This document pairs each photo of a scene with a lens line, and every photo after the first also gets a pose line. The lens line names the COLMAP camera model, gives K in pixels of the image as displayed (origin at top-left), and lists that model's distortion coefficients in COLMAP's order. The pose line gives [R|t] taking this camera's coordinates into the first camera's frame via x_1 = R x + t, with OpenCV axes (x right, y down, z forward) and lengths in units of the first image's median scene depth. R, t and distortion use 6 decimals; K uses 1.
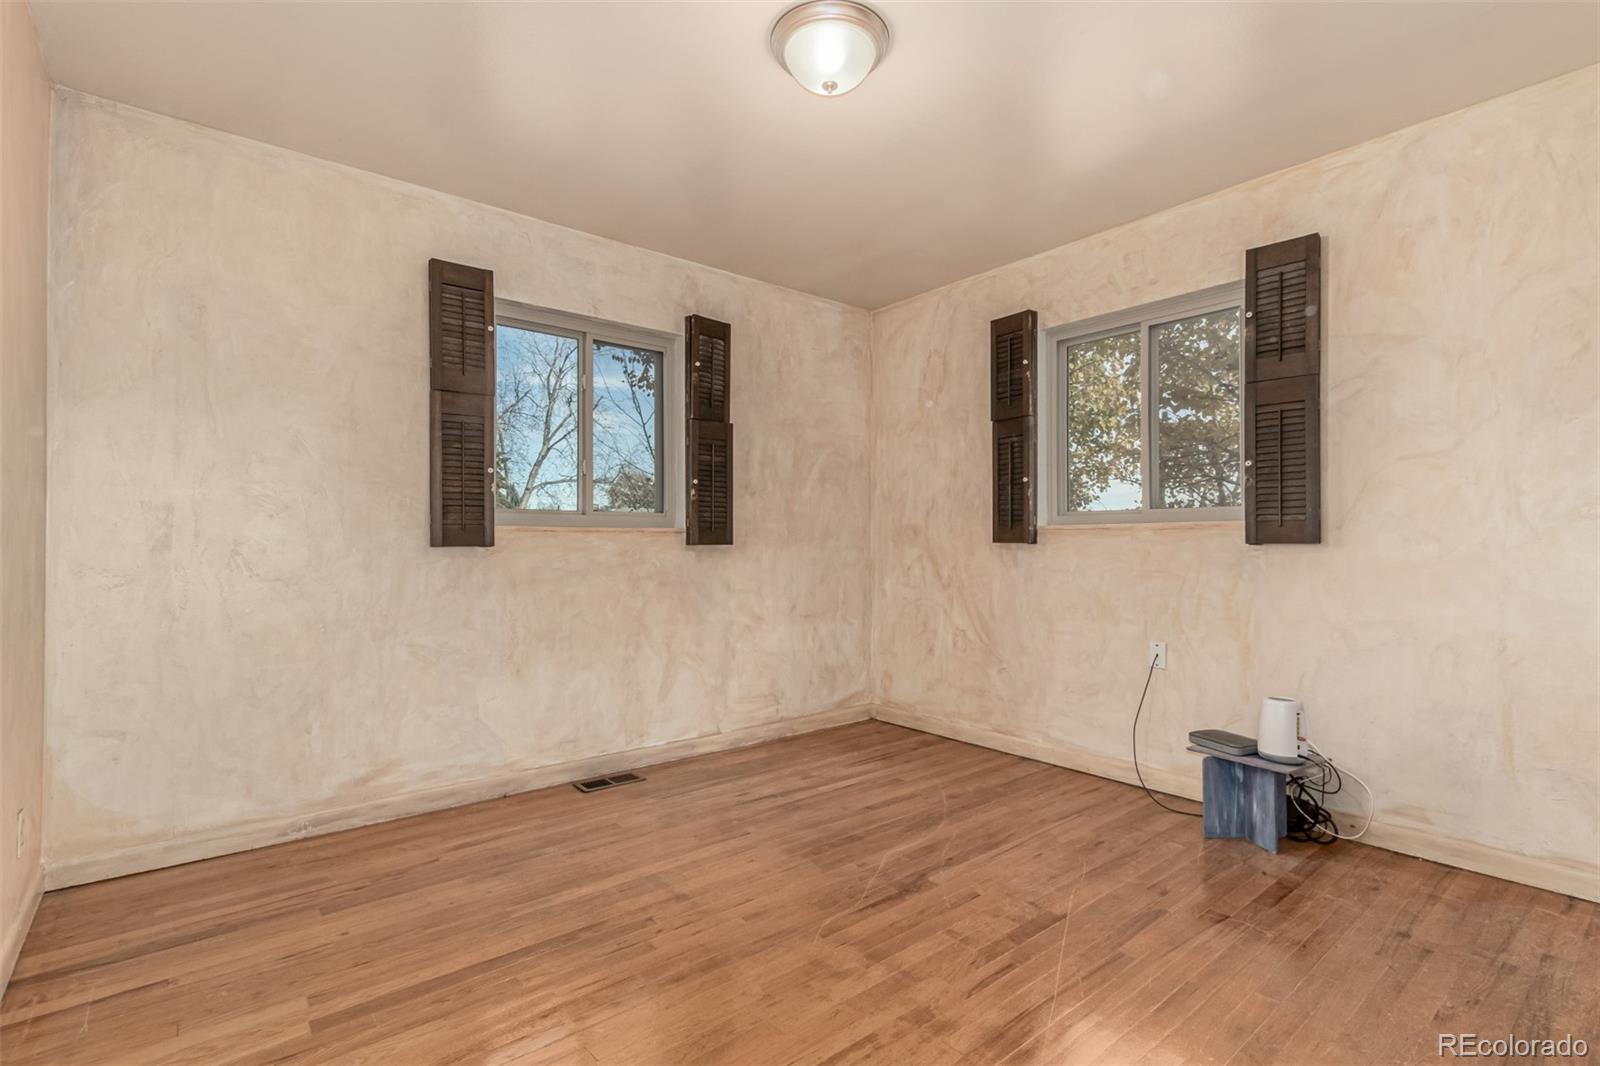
lens RADIAL K [[741.3, 0, 794.0], [0, 741.3, 545.7], [0, 0, 1]] dist [0.001317, 0.000539]
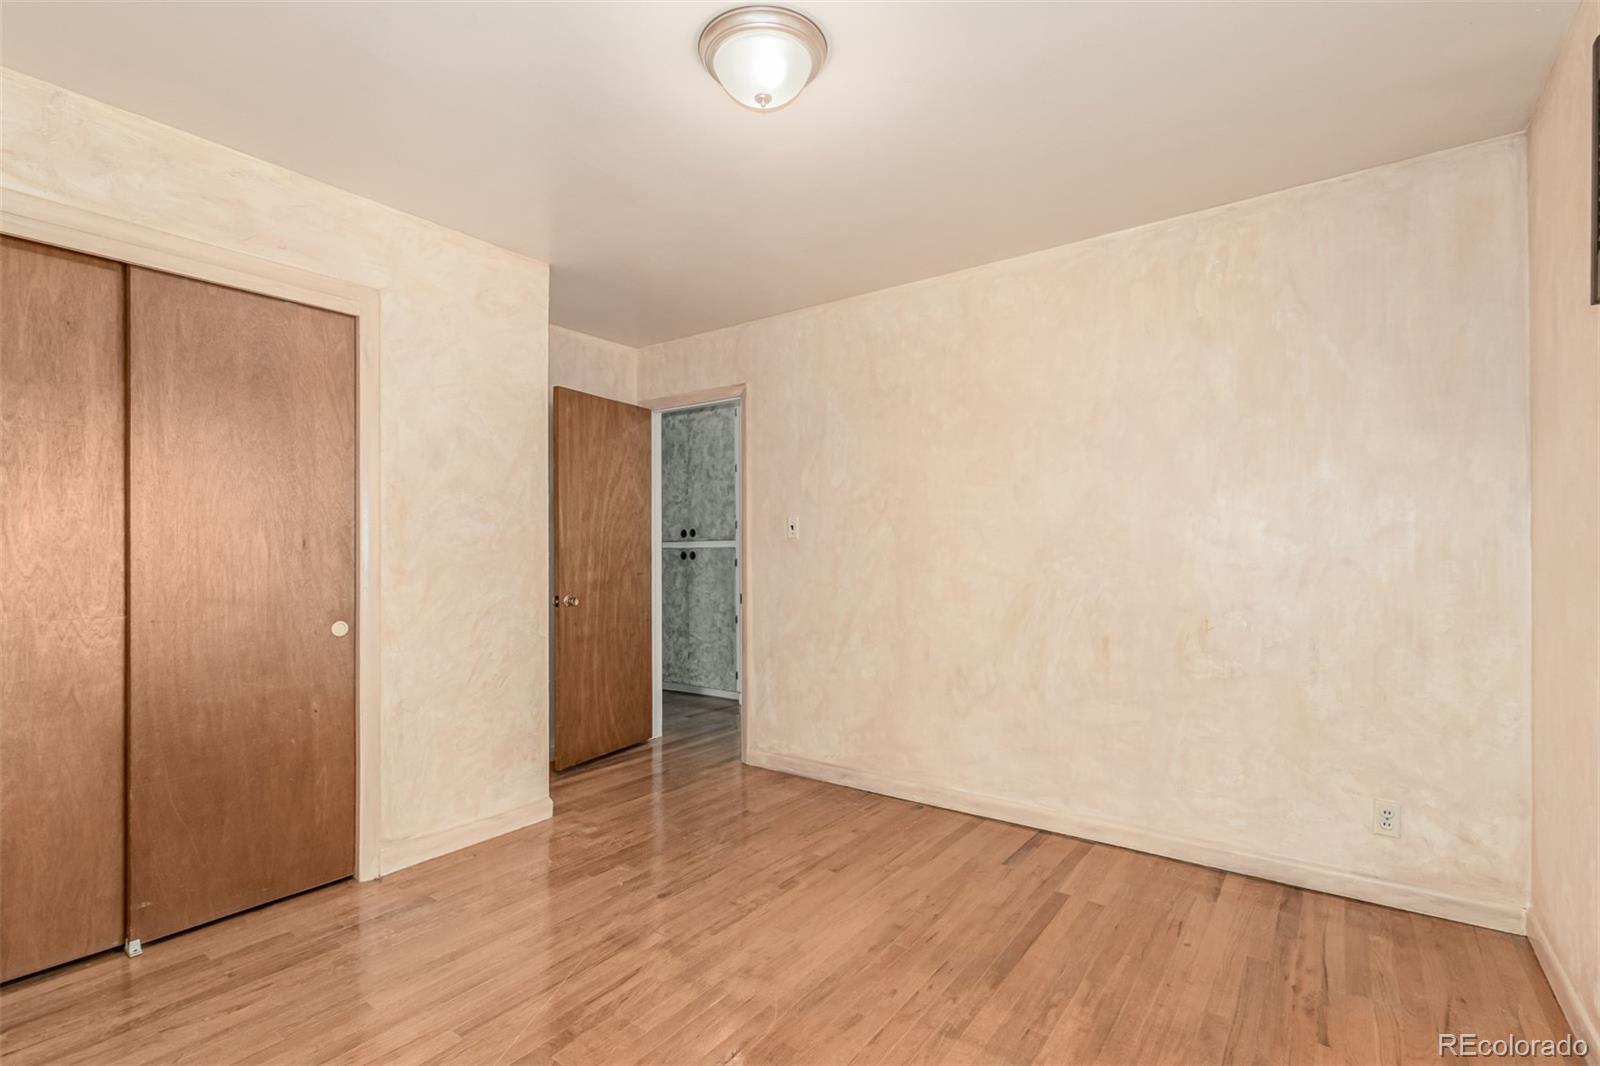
lens RADIAL K [[741.3, 0, 794.0], [0, 741.3, 545.7], [0, 0, 1]] dist [0.001317, 0.000539]
pose [[-0.969436, 0.003249, -0.245321, 0.262844], [0.004739, 0.999974, -0.005486, -0.083044], [0.245297, -0.006481, -0.969426, 2.084851]]
